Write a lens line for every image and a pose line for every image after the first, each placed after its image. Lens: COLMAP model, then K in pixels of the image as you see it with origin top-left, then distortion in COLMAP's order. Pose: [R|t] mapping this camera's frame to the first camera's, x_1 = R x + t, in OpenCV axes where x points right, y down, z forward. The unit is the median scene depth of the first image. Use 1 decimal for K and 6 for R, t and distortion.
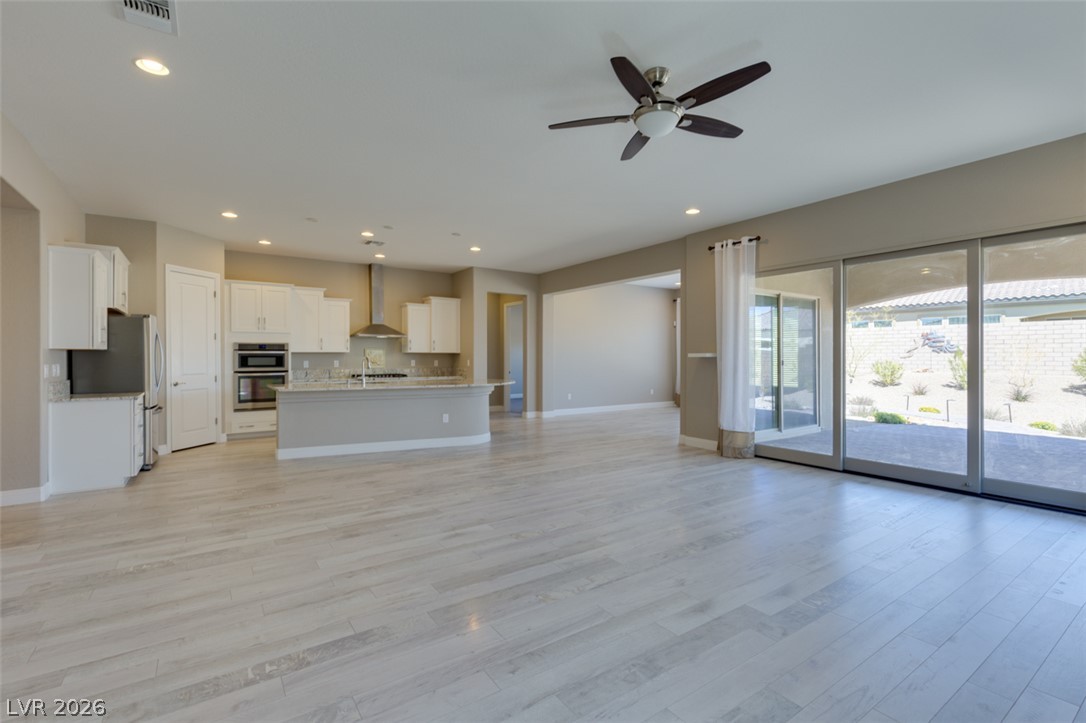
lens RADIAL K [[488.4, 0, 541.7], [0, 488.4, 356.8], [0, 0, 1]] dist [0.001083, 0.000073]
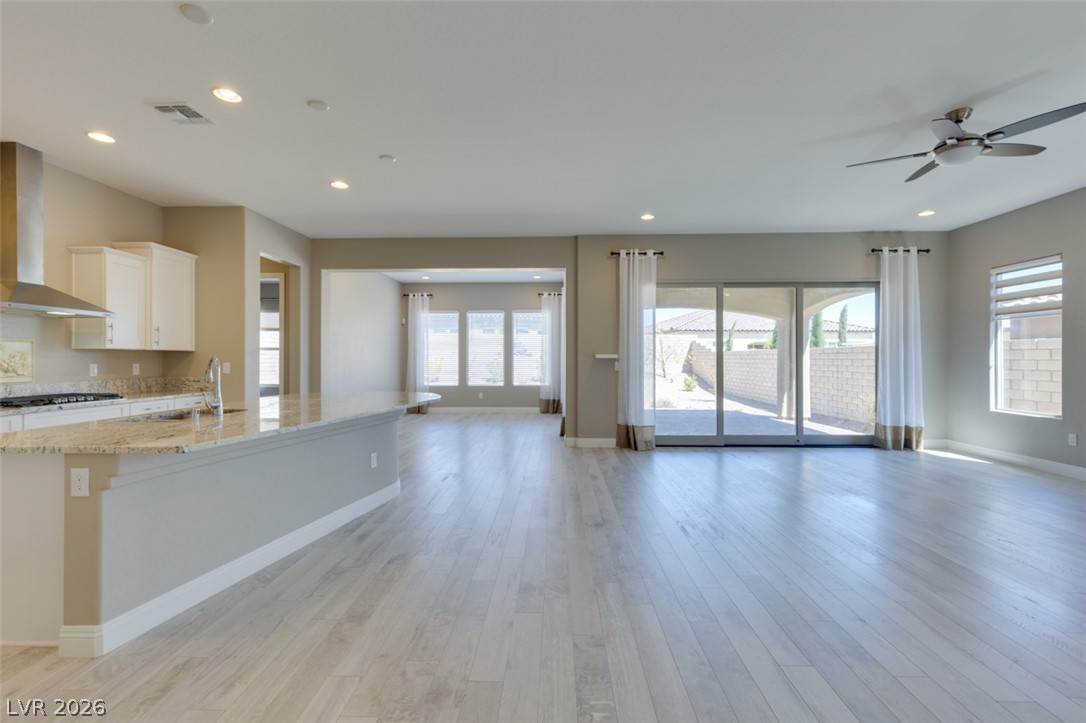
lens RADIAL K [[492.7, 0, 542.0], [0, 492.7, 355.5], [0, 0, 1]] dist [0.002269, -0.000192]
pose [[0.589525, 0.005003, 0.807735, -0.437867], [-0.000109, 0.999981, -0.006115, 0.001174], [-0.807750, 0.003517, 0.589515, 0.374298]]
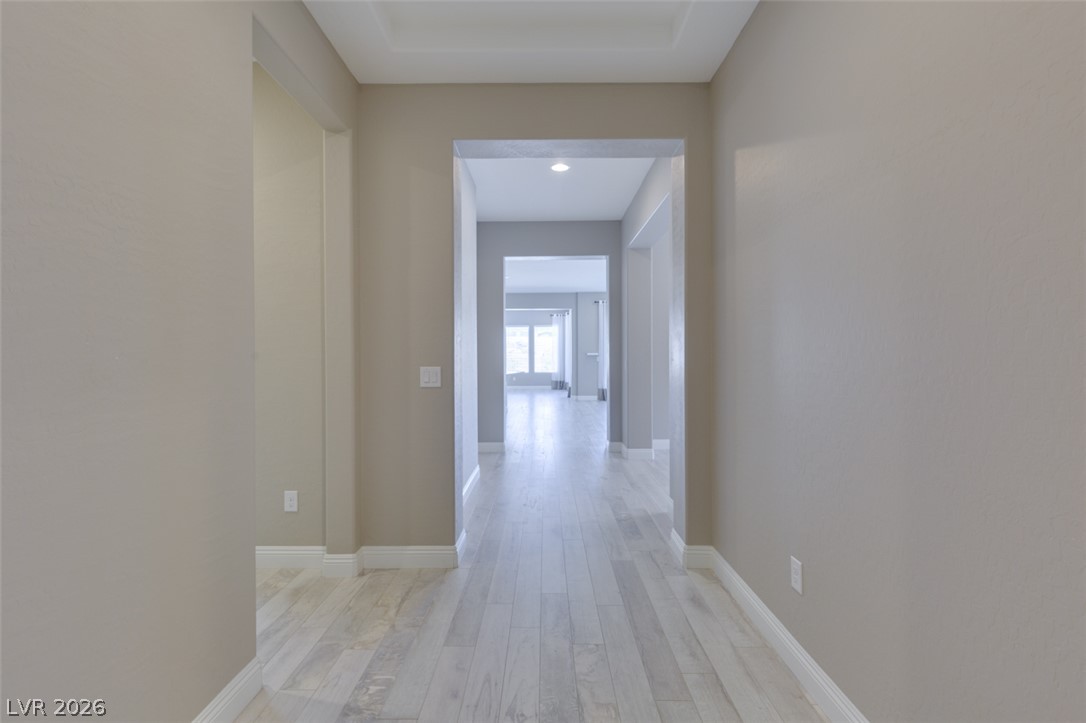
lens RADIAL K [[488.4, 0, 541.7], [0, 488.4, 356.8], [0, 0, 1]] dist [0.001083, 0.000073]
pose [[0.571876, -0.003694, 0.820332, -1.090532], [0.003231, 0.999992, 0.002250, 0.001825], [-0.820334, 0.001363, 0.571884, 0.009041]]
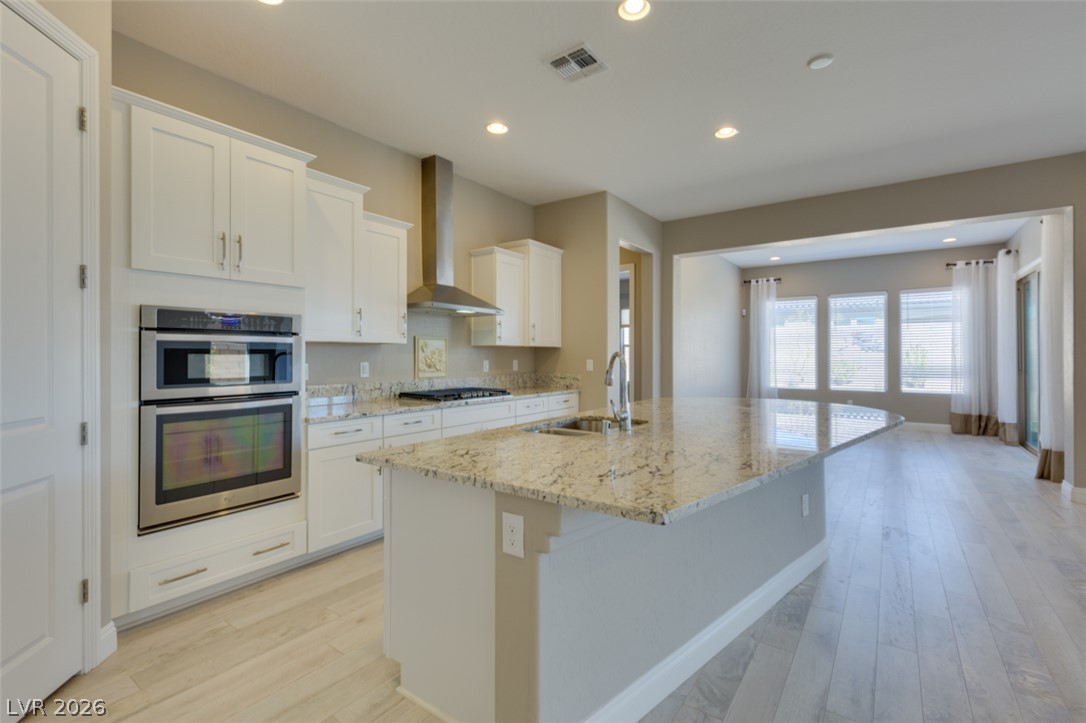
lens RADIAL K [[487.4, 0, 535.9], [0, 487.4, 350.9], [0, 0, 1]] dist [0.002658, 0.000087]
pose [[0.943333, 0.004054, 0.331823, -0.423477], [-0.001382, 0.999965, -0.008287, 0.001233], [-0.331845, 0.007359, 0.943305, 0.538835]]
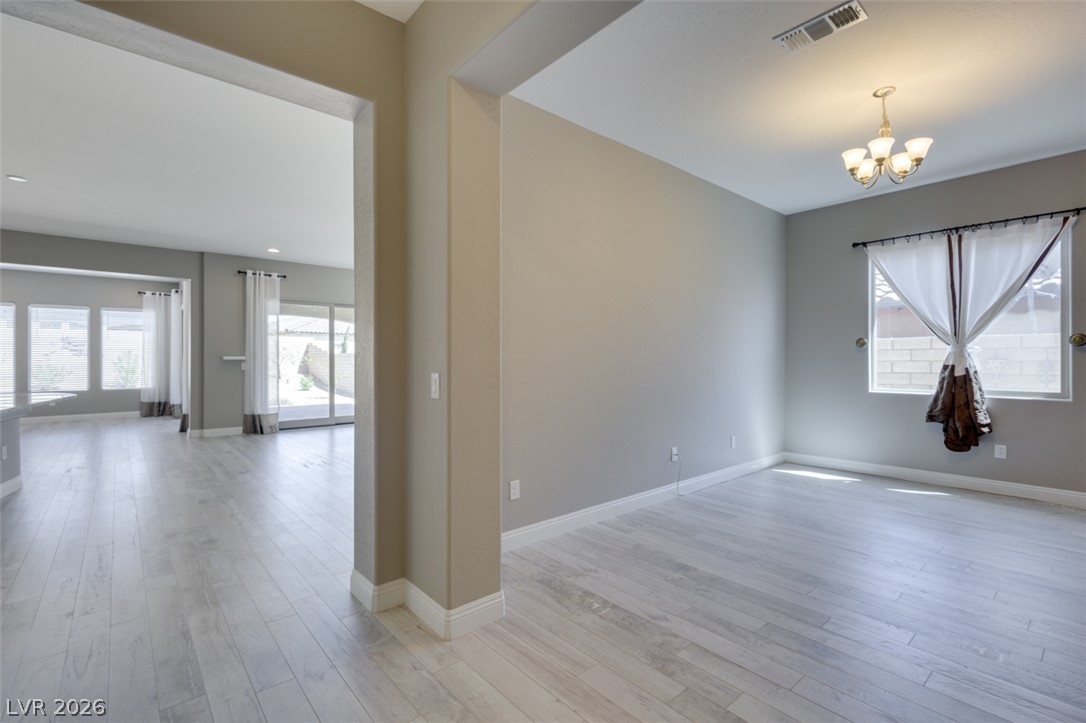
lens RADIAL K [[488.4, 0, 541.7], [0, 488.4, 356.8], [0, 0, 1]] dist [0.001083, 0.000073]
pose [[-0.111731, 0.005384, 0.993724, -0.723987], [0.001849, 0.999985, -0.005210, 0.001076], [-0.993737, 0.001256, -0.111739, 0.279266]]
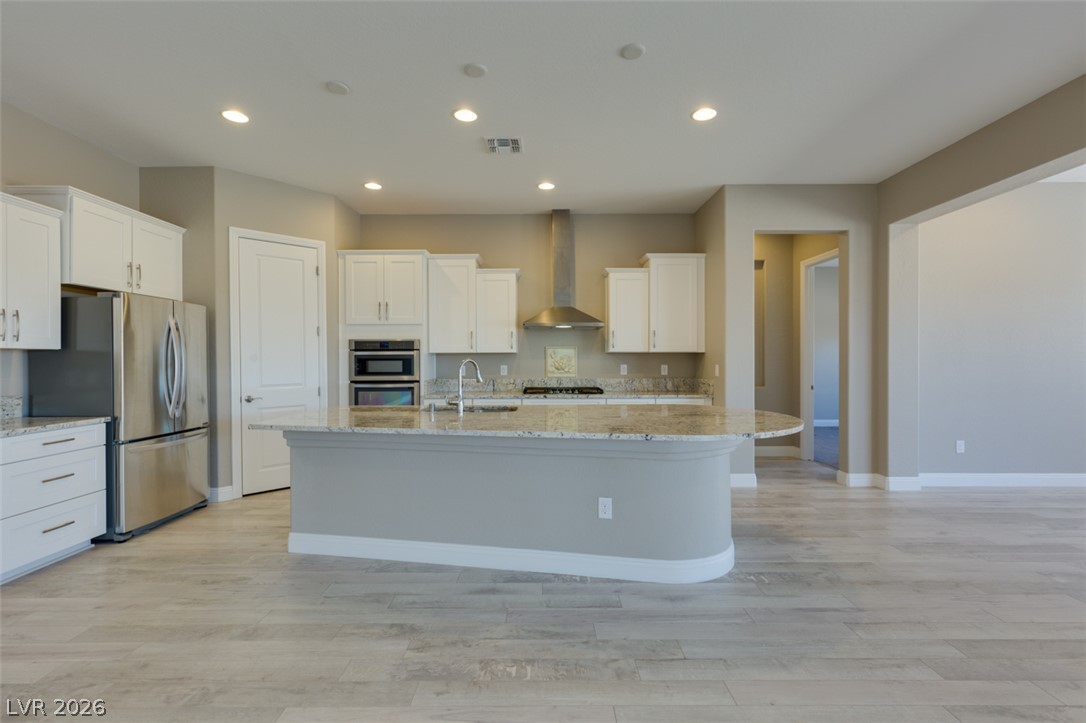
lens RADIAL K [[487.3, 0, 543.0], [0, 487.3, 361.5], [0, 0, 1]] dist [0.006112, -0.000055]
pose [[0.822875, 0.000729, -0.568222, -0.004578], [0.002329, 0.999986, 0.004655, -0.000231], [0.568217, -0.005154, 0.822862, 0.493019]]
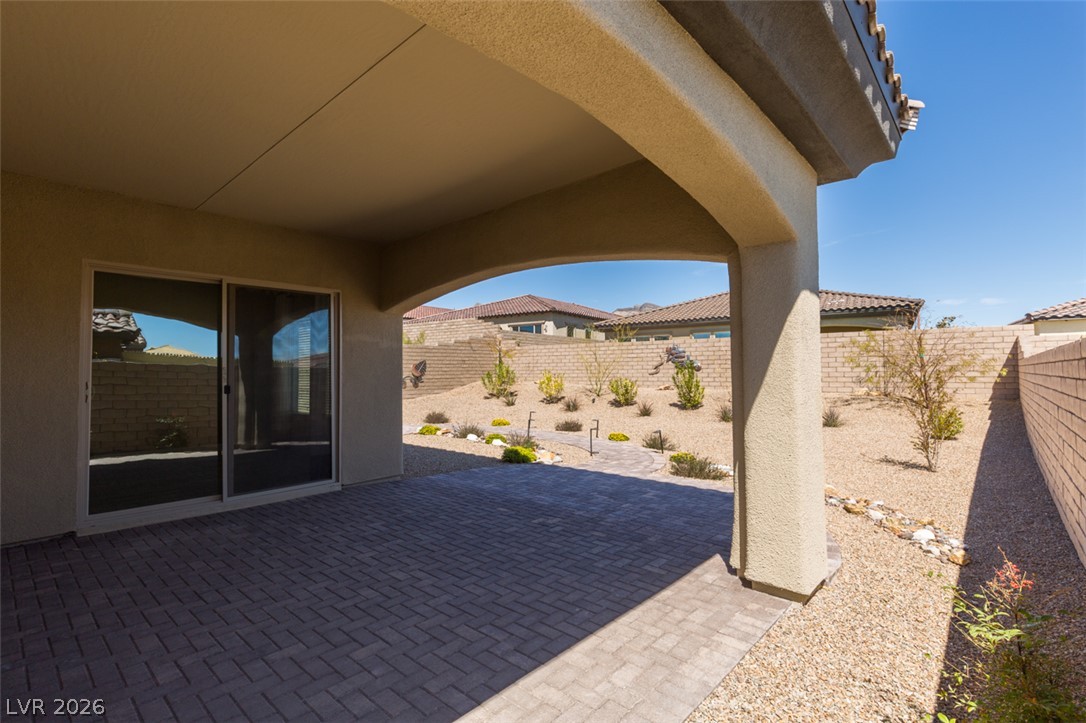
lens RADIAL K [[488.4, 0, 541.7], [0, 488.4, 356.8], [0, 0, 1]] dist [0.001083, 0.000073]
pose [[0.975580, 0.003738, 0.219613, 0.730497], [0.002821, 0.999559, -0.029546, -0.009315], [-0.219627, 0.029444, 0.975140, 0.293930]]
